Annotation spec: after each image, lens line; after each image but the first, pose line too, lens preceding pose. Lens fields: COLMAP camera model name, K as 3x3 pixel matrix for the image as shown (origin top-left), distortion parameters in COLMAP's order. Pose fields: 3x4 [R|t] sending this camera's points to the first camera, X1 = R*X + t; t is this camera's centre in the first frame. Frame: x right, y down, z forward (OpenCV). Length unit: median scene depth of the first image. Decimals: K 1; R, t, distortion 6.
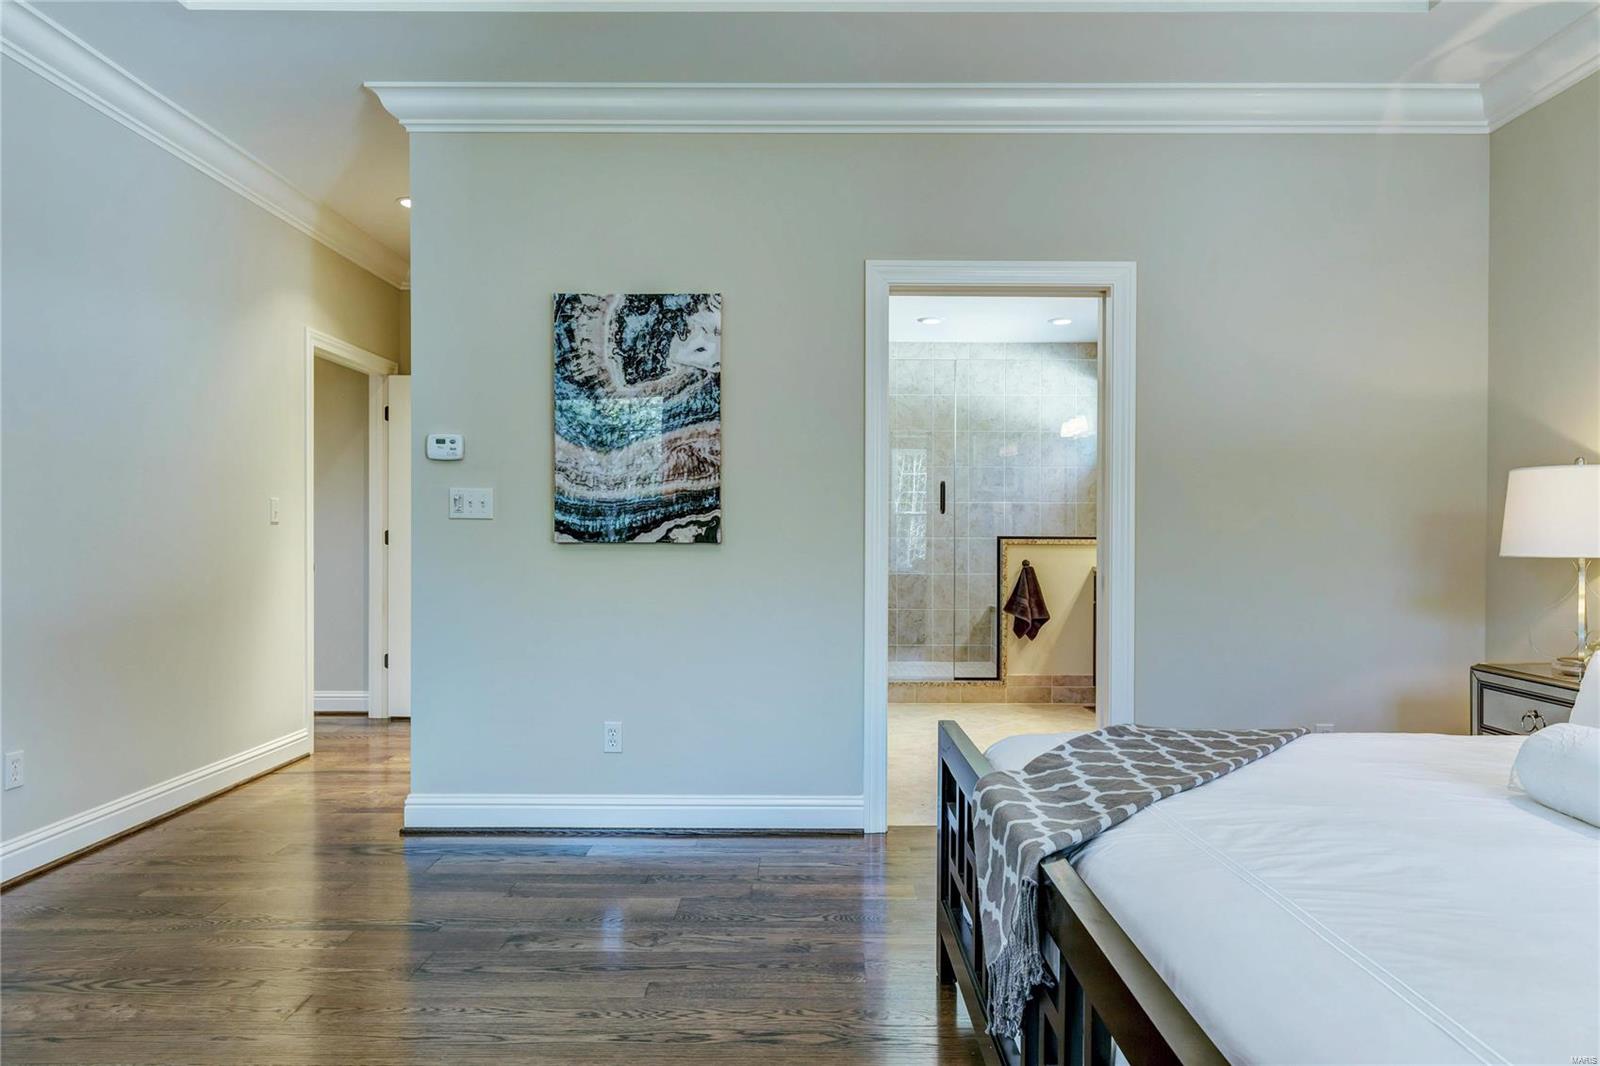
lens RADIAL K [[997.3, 0, 800.0], [0, 997.3, 533.0], [0, 0, 1]] dist [-0.000261, 0.000010]
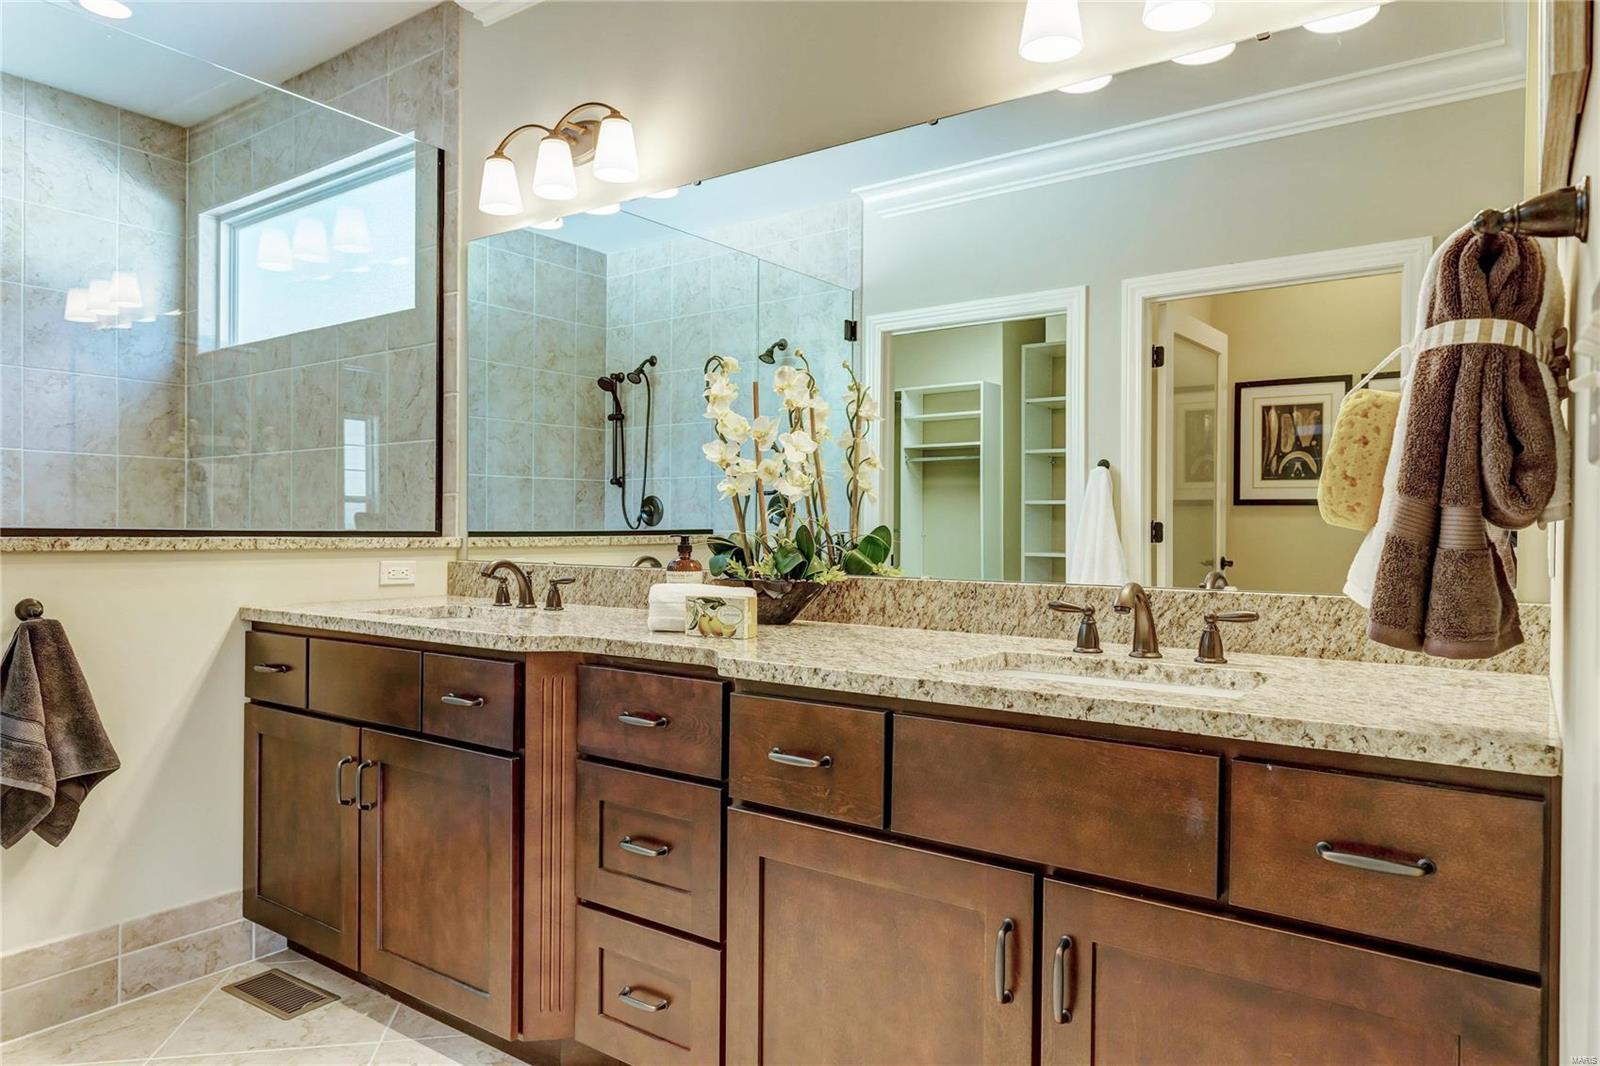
lens RADIAL K [[997.3, 0, 800.0], [0, 997.3, 533.0], [0, 0, 1]] dist [-0.000261, 0.000010]
pose [[0.575309, 0.001949, 0.817934, 0.103019], [-0.008516, 0.999957, 0.003607, 0.001596], [-0.817892, -0.009041, 0.575301, 0.601399]]
